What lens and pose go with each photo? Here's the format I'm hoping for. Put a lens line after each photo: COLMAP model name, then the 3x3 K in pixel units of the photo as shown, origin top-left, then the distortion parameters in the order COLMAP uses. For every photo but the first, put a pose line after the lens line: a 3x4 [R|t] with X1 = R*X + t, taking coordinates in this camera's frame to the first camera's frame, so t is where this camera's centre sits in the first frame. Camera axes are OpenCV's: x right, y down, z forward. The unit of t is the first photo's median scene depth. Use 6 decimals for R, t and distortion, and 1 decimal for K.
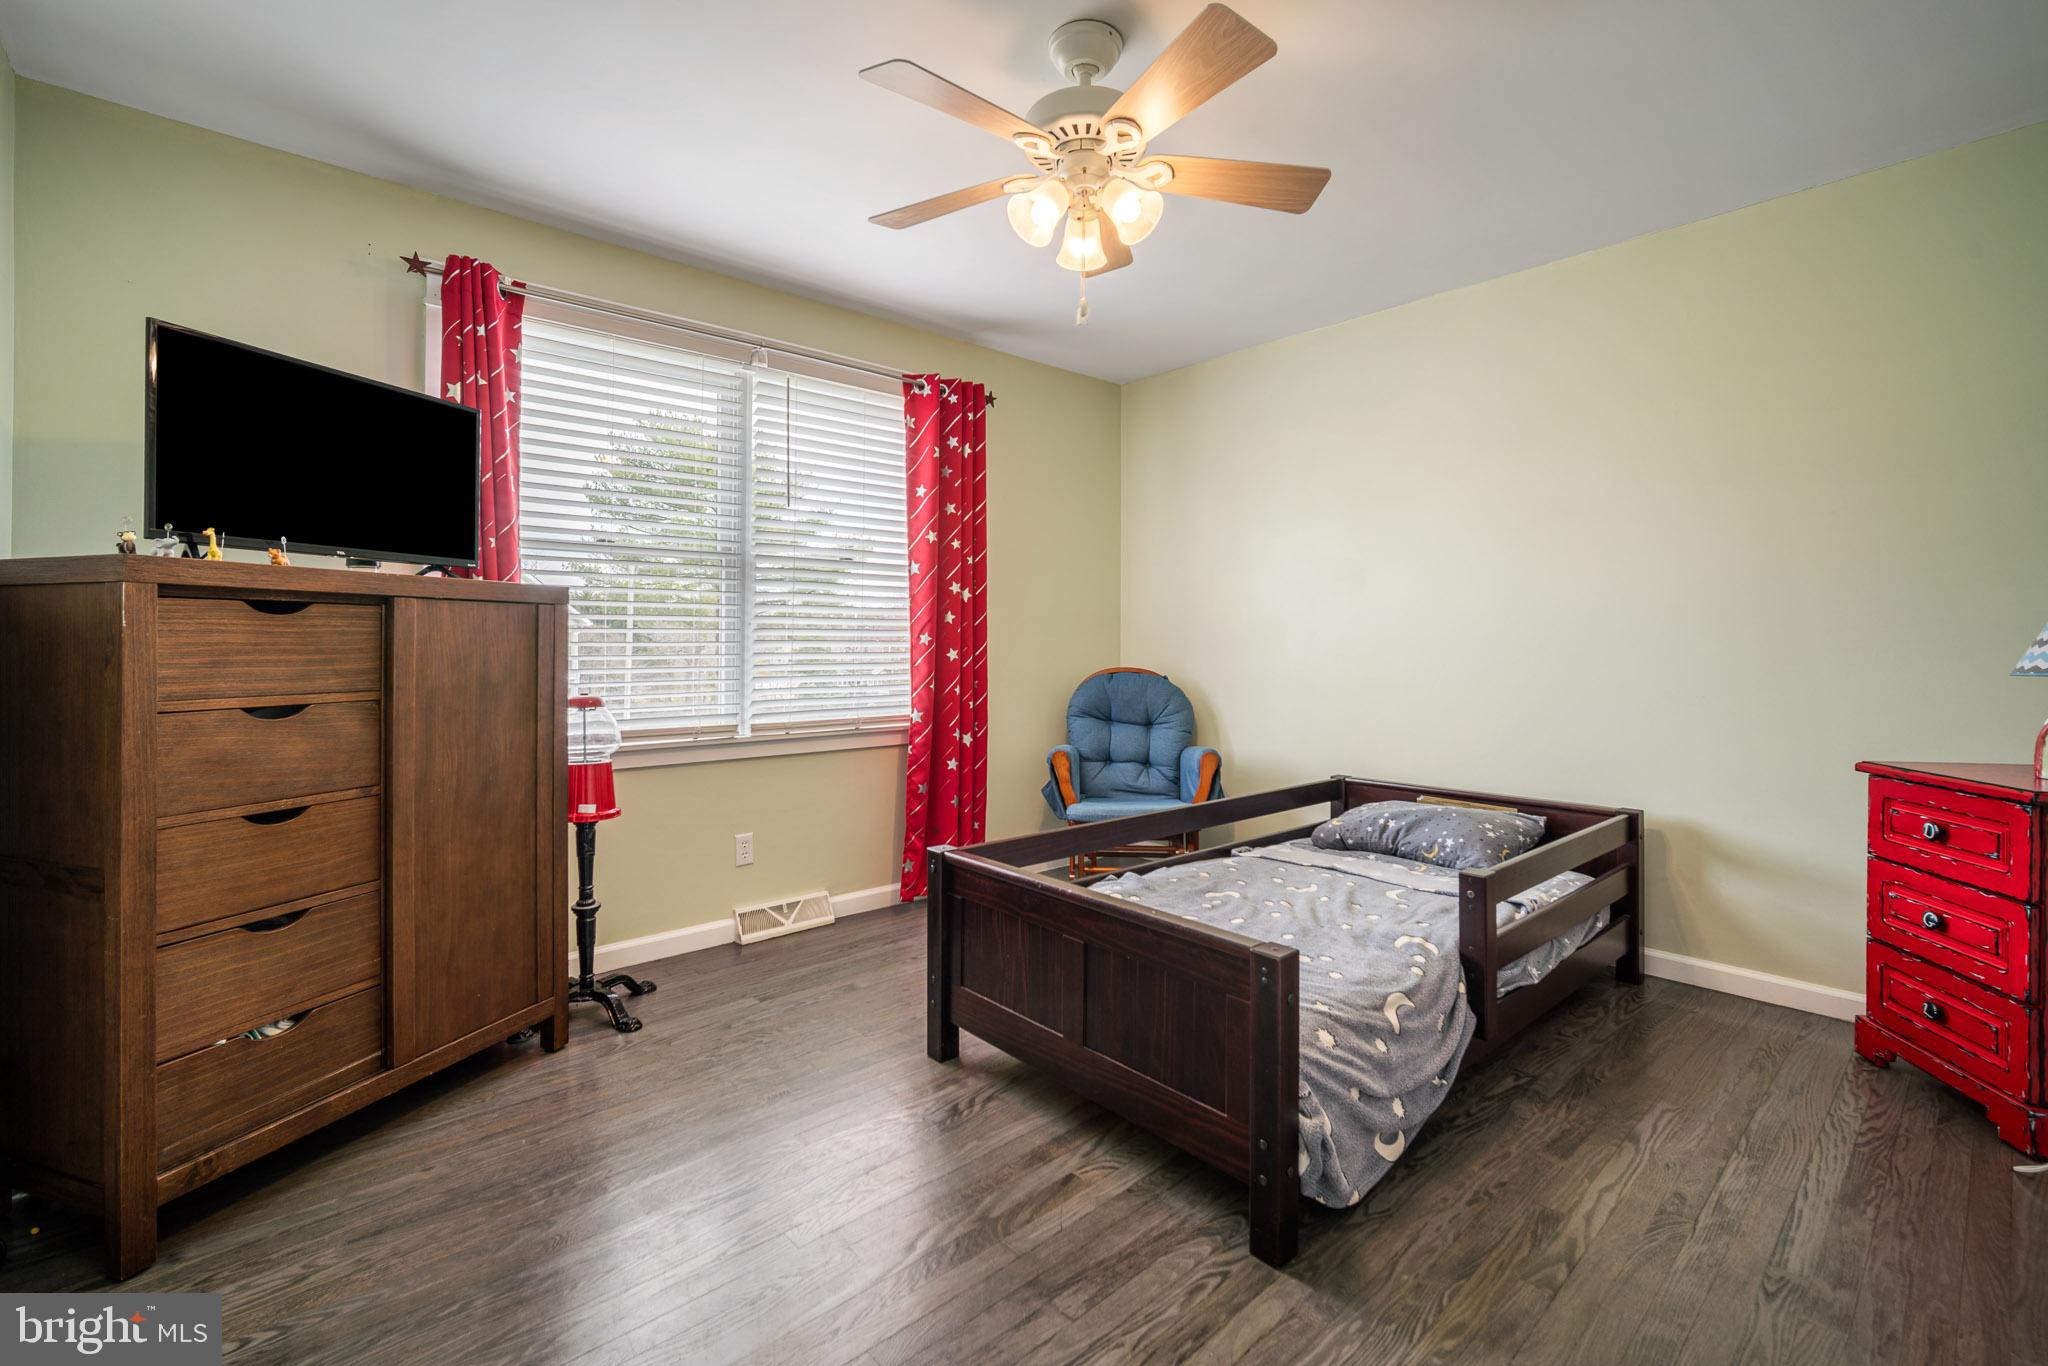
lens RADIAL K [[893.2, 0, 1019.5], [0, 893.2, 652.4], [0, 0, 1]] dist [-0.003002, -0.000086]
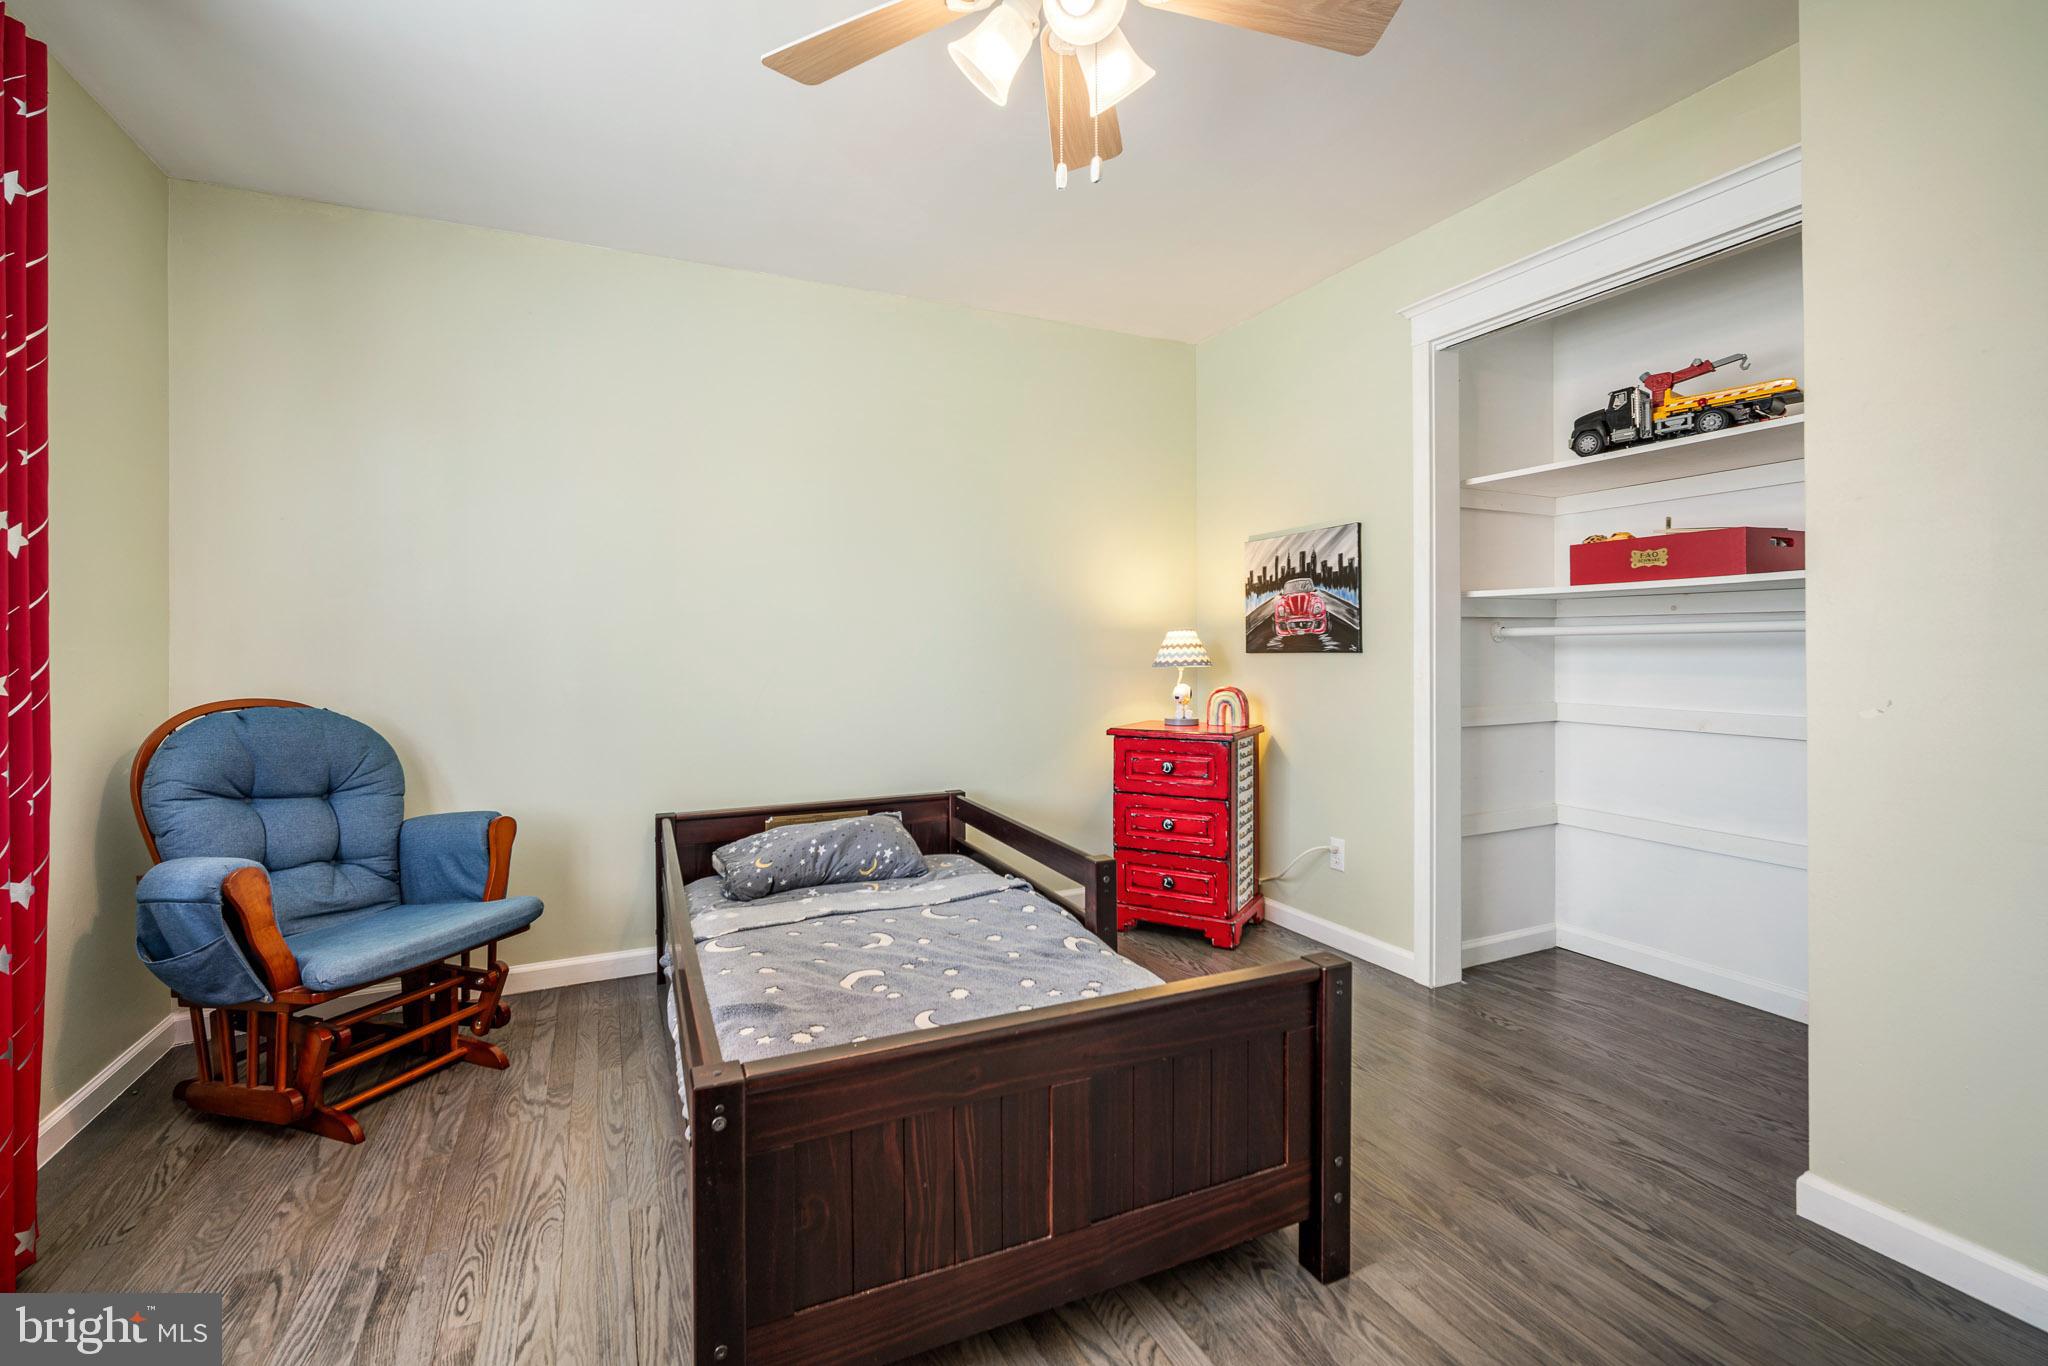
lens RADIAL K [[893.2, 0, 1019.5], [0, 893.2, 652.4], [0, 0, 1]] dist [-0.003002, -0.000086]
pose [[0.320991, 0.001947, 0.947080, -0.373280], [0.028019, 0.999541, -0.011551, 0.008729], [-0.946668, 0.030244, 0.320789, 0.515231]]
